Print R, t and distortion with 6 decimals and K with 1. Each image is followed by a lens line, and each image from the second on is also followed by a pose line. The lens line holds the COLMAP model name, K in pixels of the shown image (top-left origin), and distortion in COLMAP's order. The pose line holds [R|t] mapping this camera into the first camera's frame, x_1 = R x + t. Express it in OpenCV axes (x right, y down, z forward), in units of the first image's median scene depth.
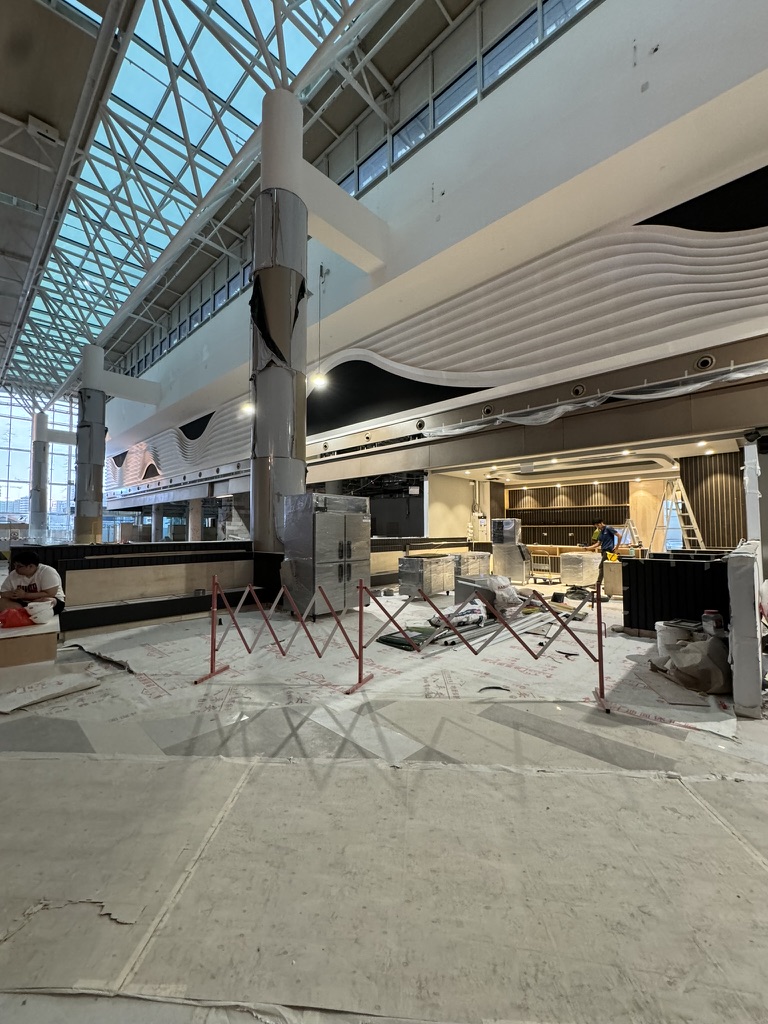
lens RADIAL K [[411.5, 0, 382.2], [0, 411.5, 513.6], [0, 0, 1]] dist [-0.002121, -0.000908]
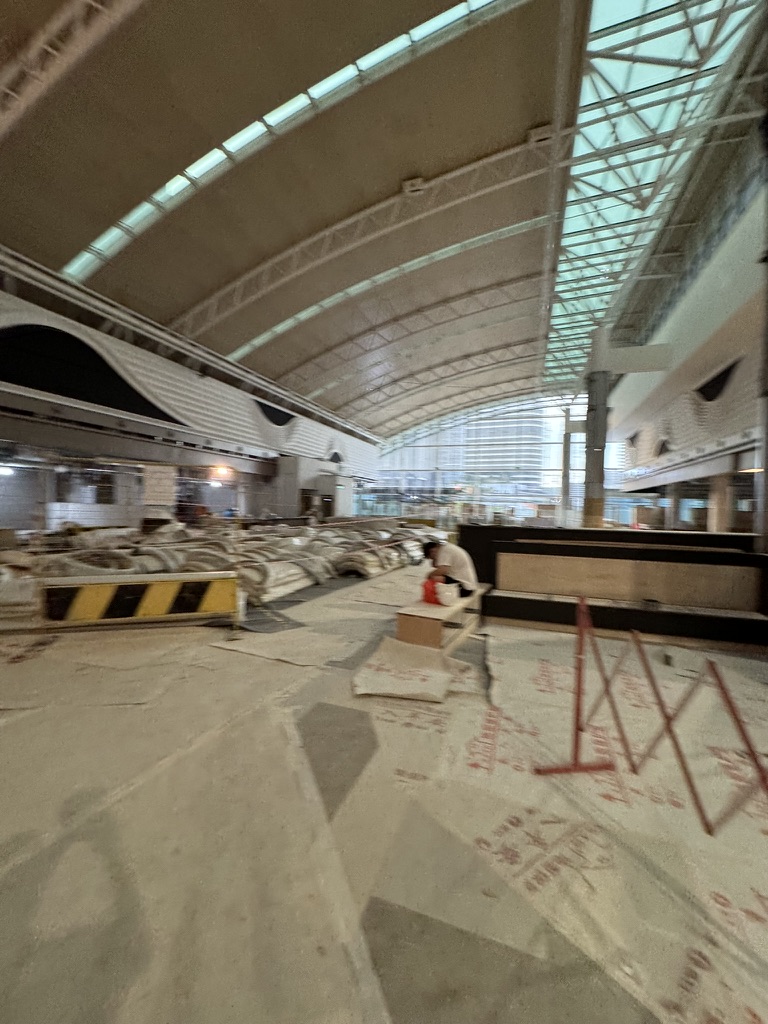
lens RADIAL K [[411.5, 0, 383.2], [0, 411.5, 512.6], [0, 0, 1]] dist [-0.002121, -0.000908]
pose [[0.419921, 0.023835, -0.907248, -0.005045], [0.011938, 0.999424, 0.031782, 0.004738], [0.907482, -0.024177, 0.419395, 0.139121]]
